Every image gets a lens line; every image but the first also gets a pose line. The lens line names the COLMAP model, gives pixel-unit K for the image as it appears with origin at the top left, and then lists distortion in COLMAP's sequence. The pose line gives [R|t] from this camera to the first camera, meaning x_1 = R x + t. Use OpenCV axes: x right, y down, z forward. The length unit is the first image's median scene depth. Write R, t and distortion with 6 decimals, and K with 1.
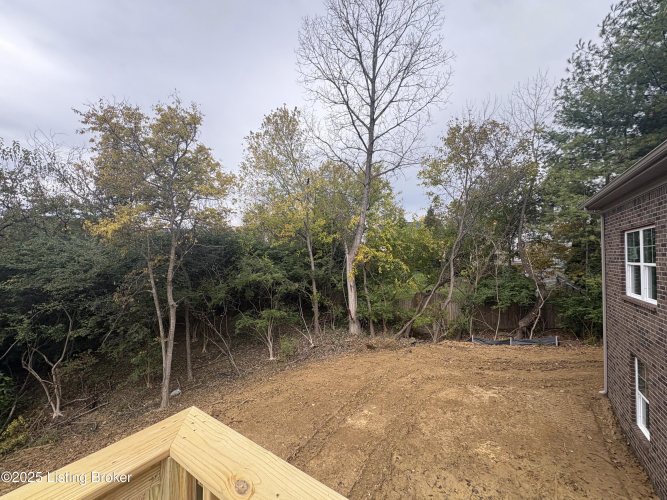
lens RADIAL K [[263.5, 0, 334.0], [0, 263.5, 252.3], [0, 0, 1]] dist [0.001993, -0.001191]
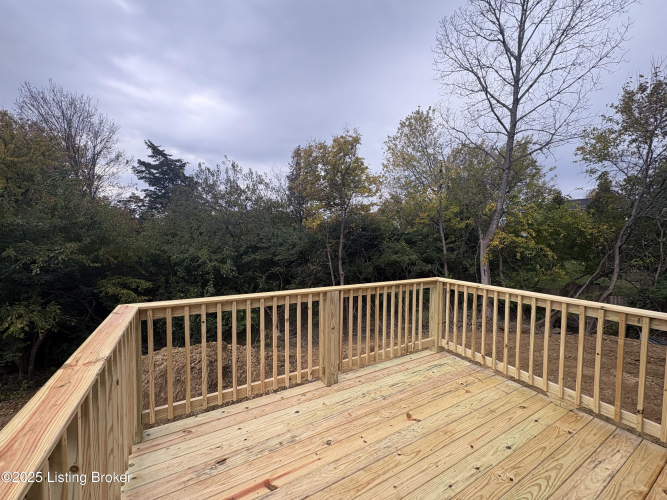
lens RADIAL K [[263.5, 0, 329.3], [0, 263.5, 248.9], [0, 0, 1]] dist [0.001993, -0.001191]
pose [[0.890999, 0.024644, -0.453336, -0.011164], [-0.002413, 0.998769, 0.049553, -0.005541], [0.453999, -0.043057, 0.889961, -0.194285]]
